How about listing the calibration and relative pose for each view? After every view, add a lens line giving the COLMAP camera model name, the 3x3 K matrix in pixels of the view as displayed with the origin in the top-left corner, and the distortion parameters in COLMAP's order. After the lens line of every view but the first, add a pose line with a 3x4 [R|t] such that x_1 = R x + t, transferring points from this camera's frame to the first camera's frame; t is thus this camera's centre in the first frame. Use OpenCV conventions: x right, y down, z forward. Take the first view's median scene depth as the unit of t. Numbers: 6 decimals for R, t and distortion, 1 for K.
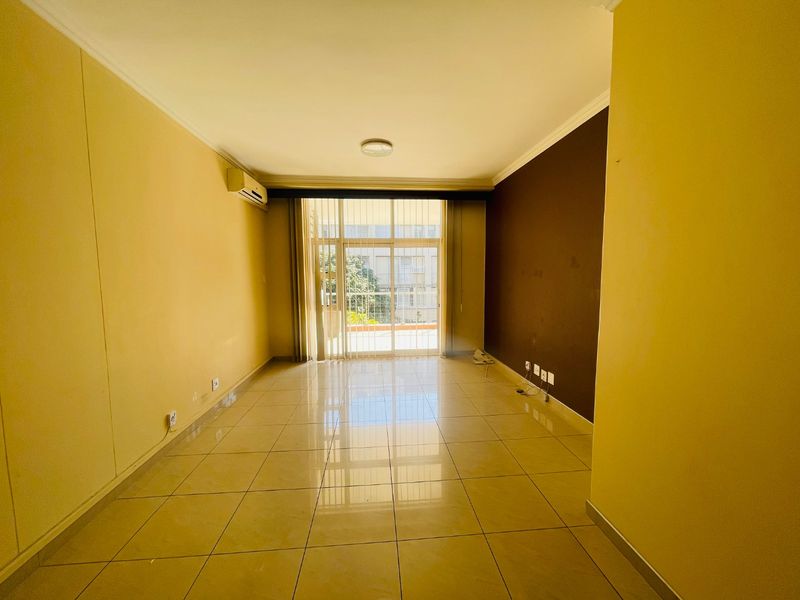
lens RADIAL K [[323.4, 0, 401.4], [0, 323.4, 299.2], [0, 0, 1]] dist [-0.002598, -0.000257]
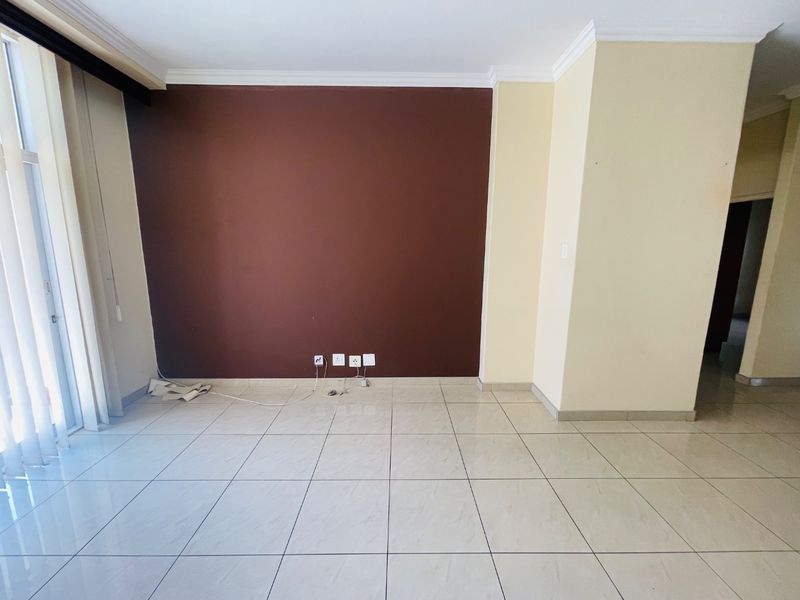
lens RADIAL K [[323.4, 0, 398.2], [0, 323.4, 299.8], [0, 0, 1]] dist [-0.002598, -0.000257]
pose [[0.093437, -0.142135, 0.985427, -0.274911], [0.081955, 0.987496, 0.134663, -0.023550], [-0.992246, 0.068178, 0.103917, 0.577890]]
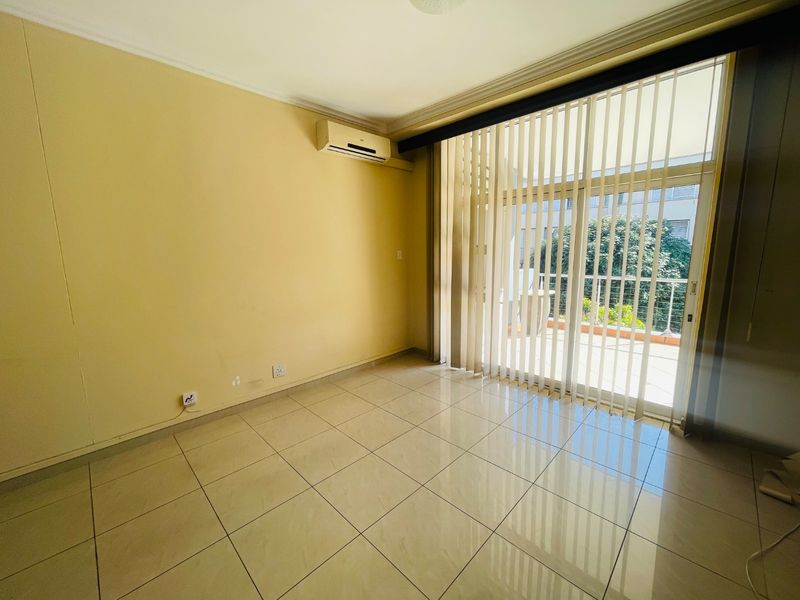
lens RADIAL K [[323.4, 0, 401.6], [0, 323.4, 299.8], [0, 0, 1]] dist [-0.002598, -0.000257]
pose [[0.648251, 0.111337, -0.753242, 0.215188], [-0.049168, 0.993308, 0.104507, -0.033404], [0.759837, -0.030711, 0.649388, 0.452743]]
